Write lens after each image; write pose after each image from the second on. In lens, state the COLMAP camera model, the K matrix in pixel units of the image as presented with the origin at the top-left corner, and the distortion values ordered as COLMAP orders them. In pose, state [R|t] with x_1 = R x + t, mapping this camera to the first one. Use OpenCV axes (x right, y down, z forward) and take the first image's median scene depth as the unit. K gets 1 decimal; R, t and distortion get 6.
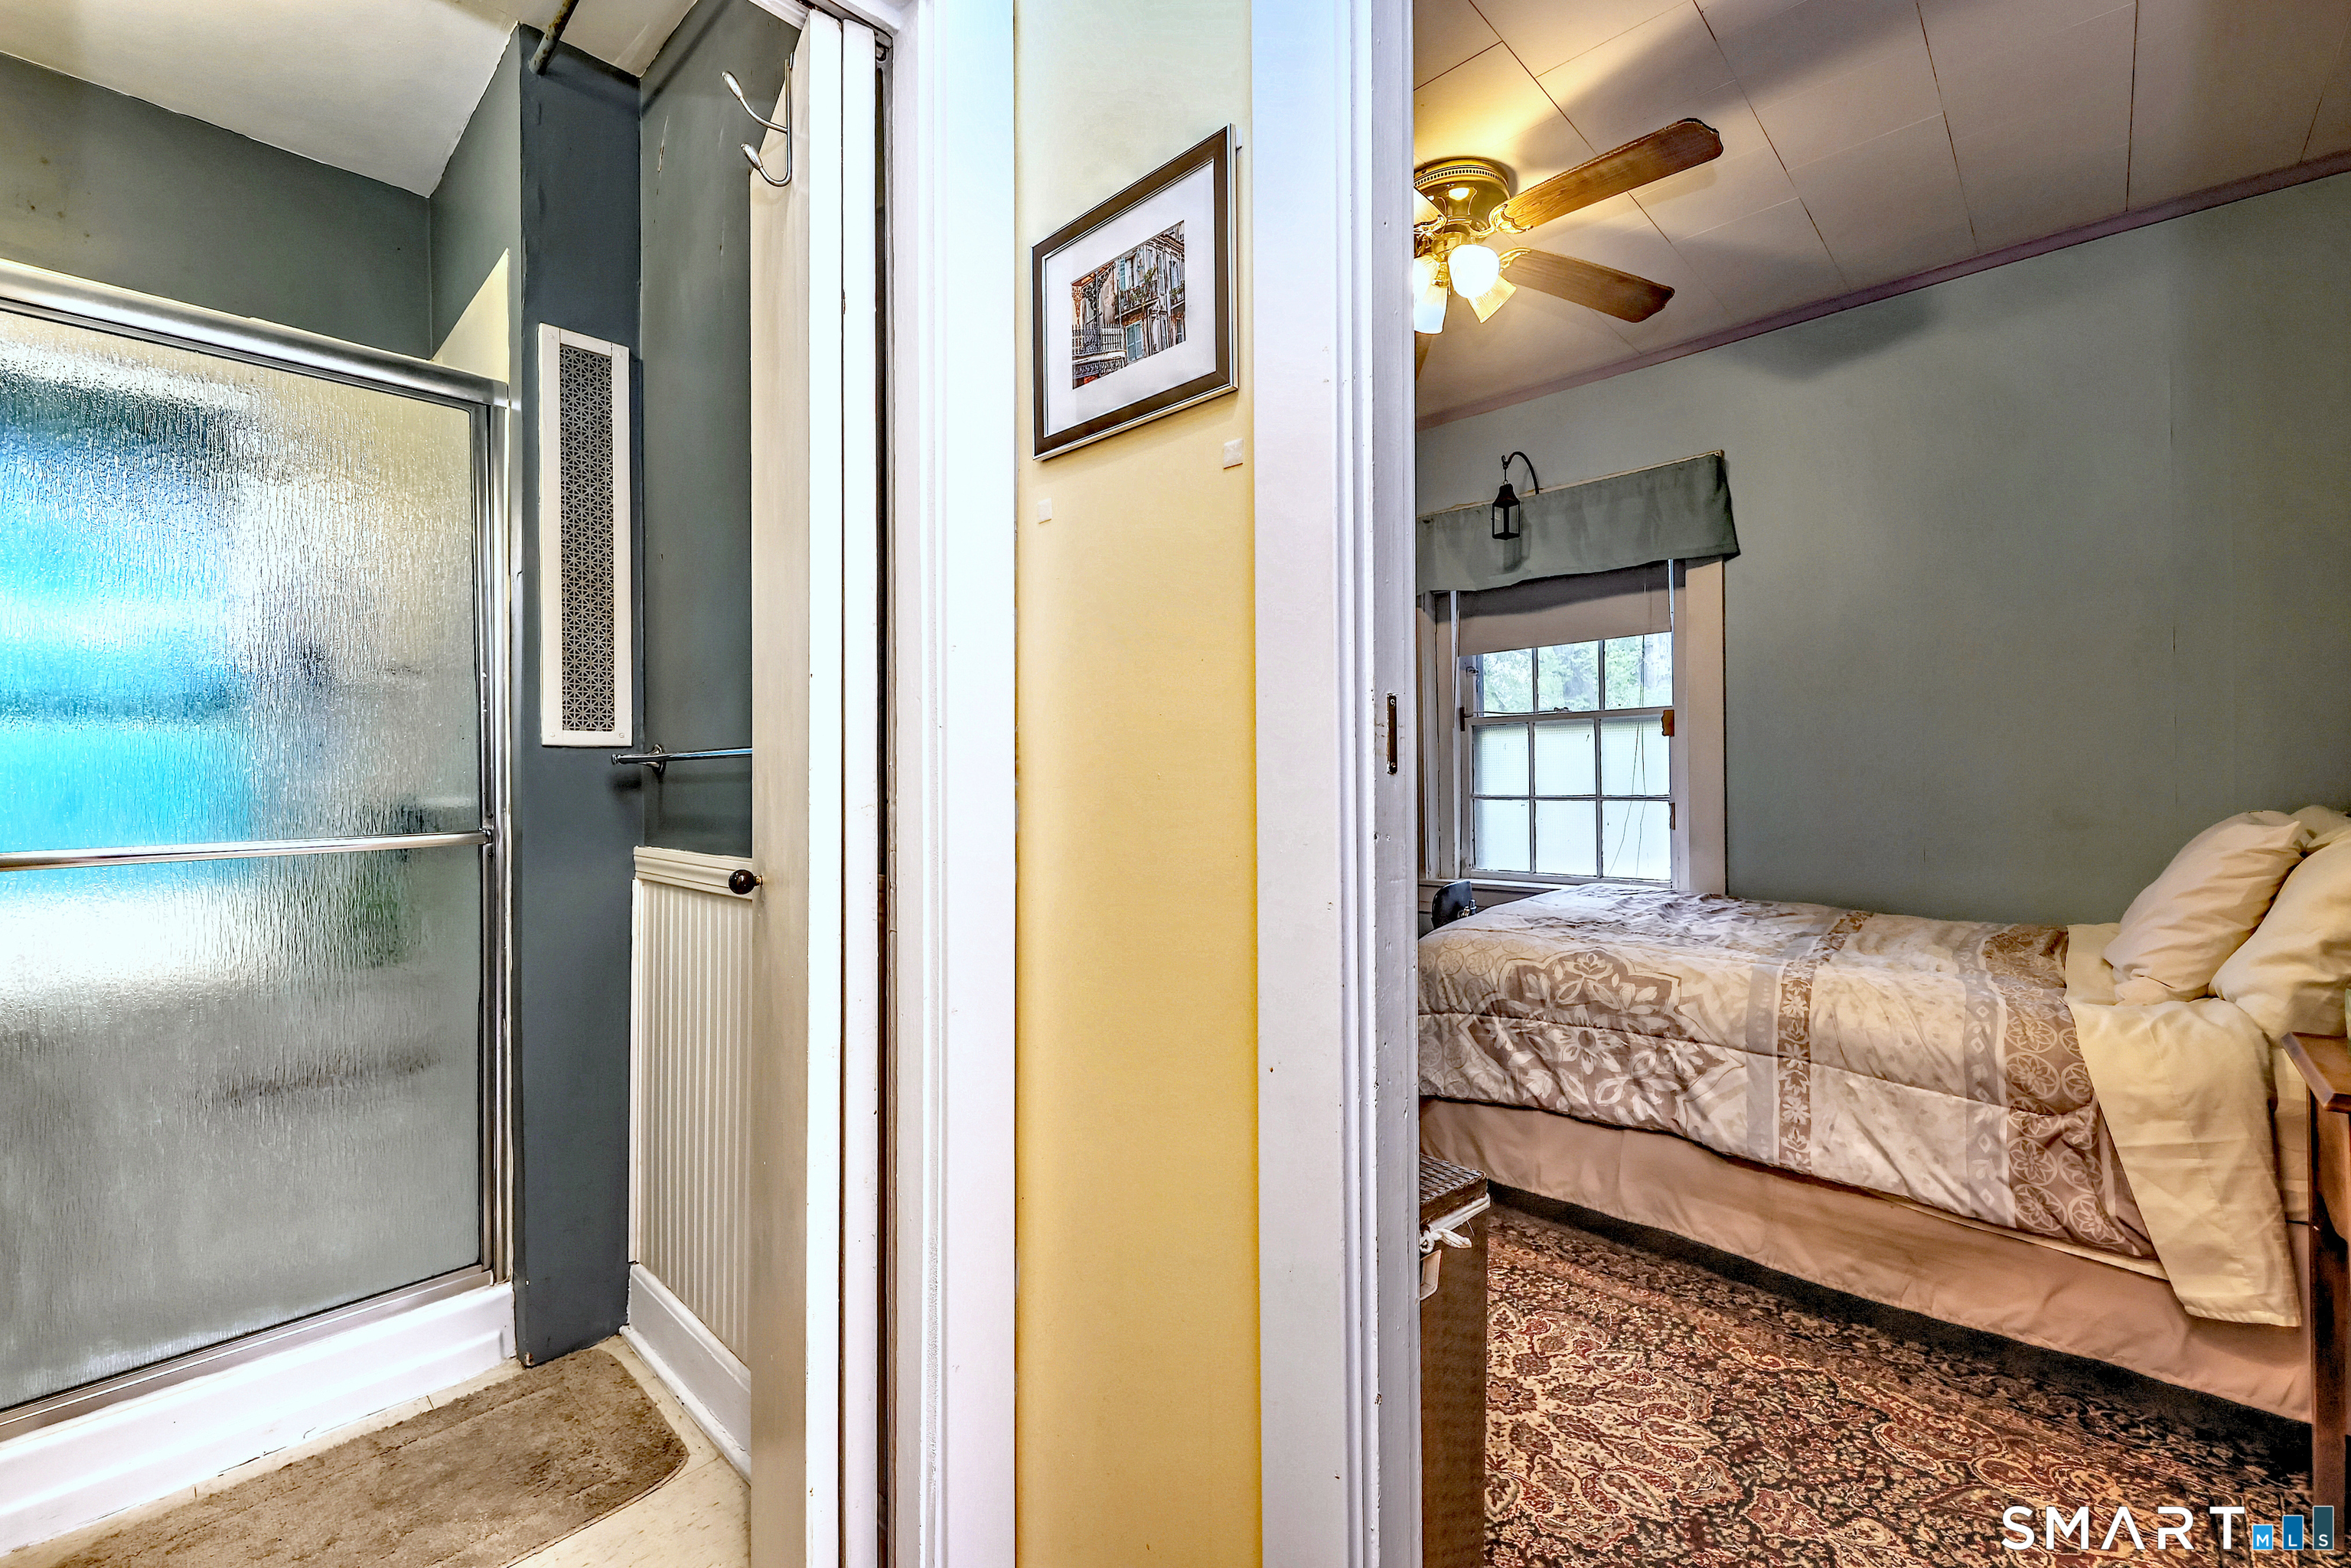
lens RADIAL K [[974.2, 0, 1110.5], [0, 974.2, 781.5], [0, 0, 1]] dist [-0.001245, -0.001238]
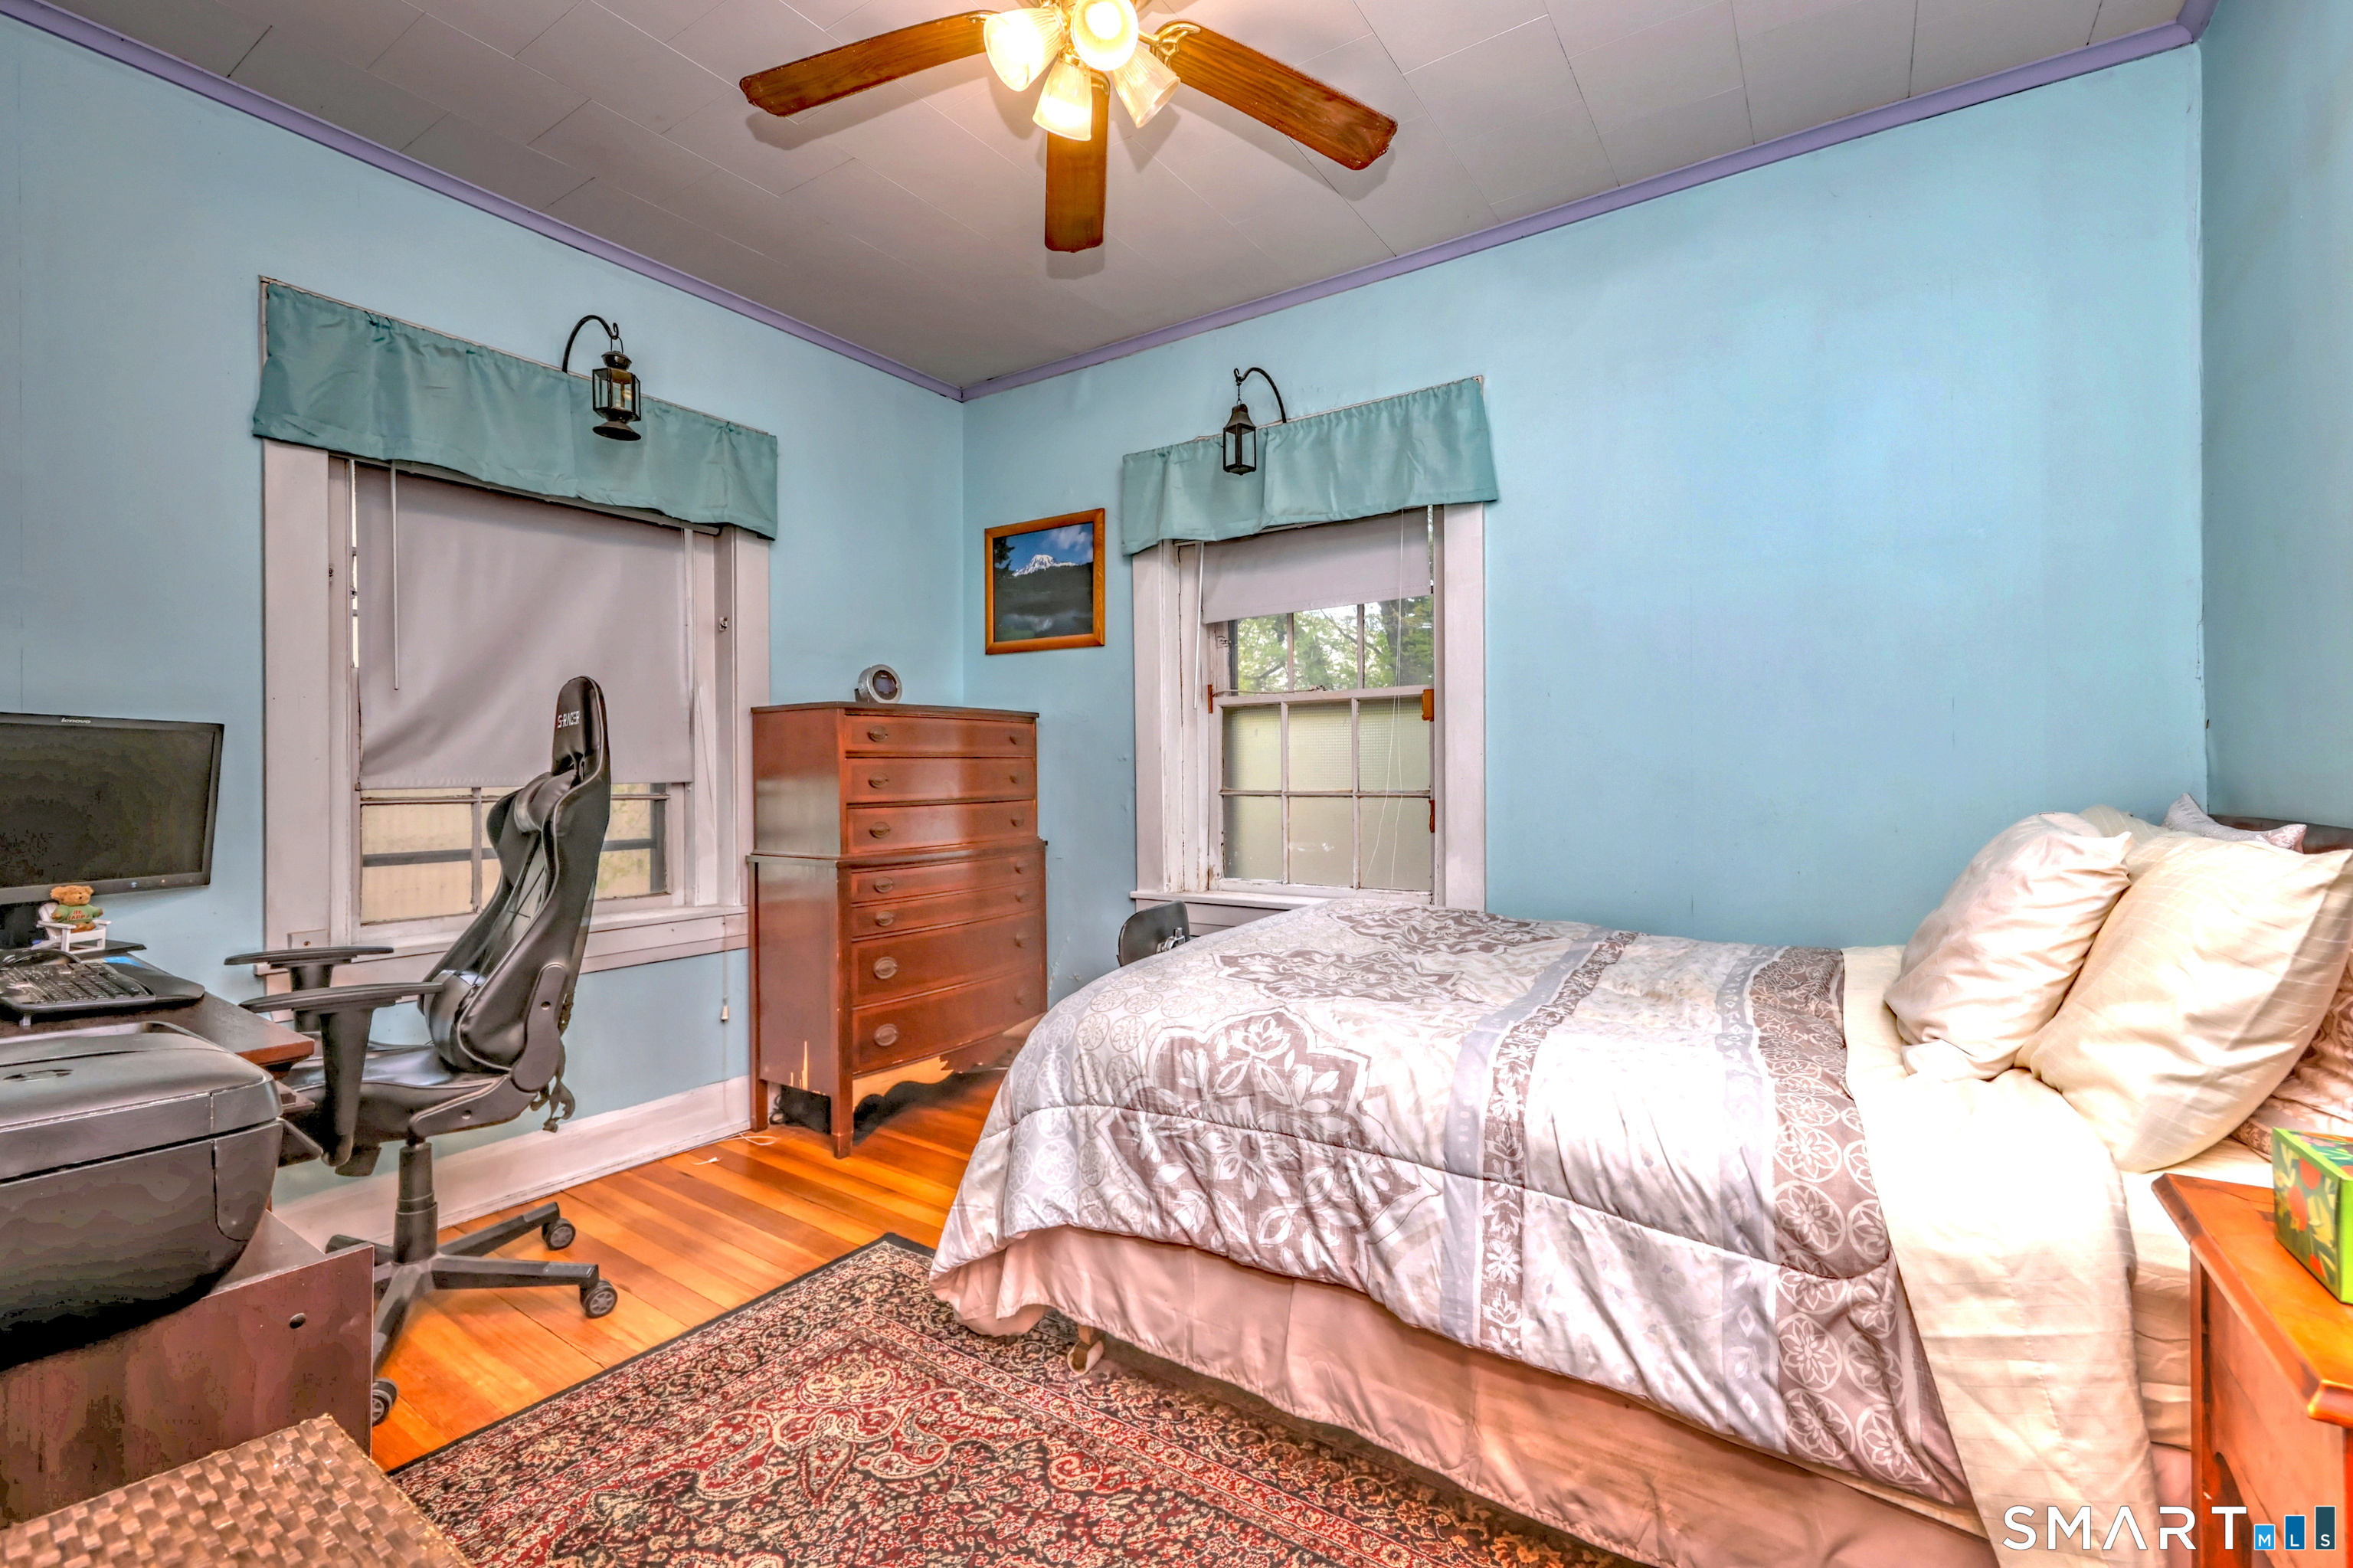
lens RADIAL K [[975.1, 0, 1169.0], [0, 975.1, 782.4], [0, 0, 1]] dist [-0.001245, -0.001238]
pose [[0.983085, -0.004946, 0.183084, 0.327779], [0.002979, 0.999935, 0.011017, -0.003543], [-0.183127, -0.010286, 0.983035, 0.353155]]
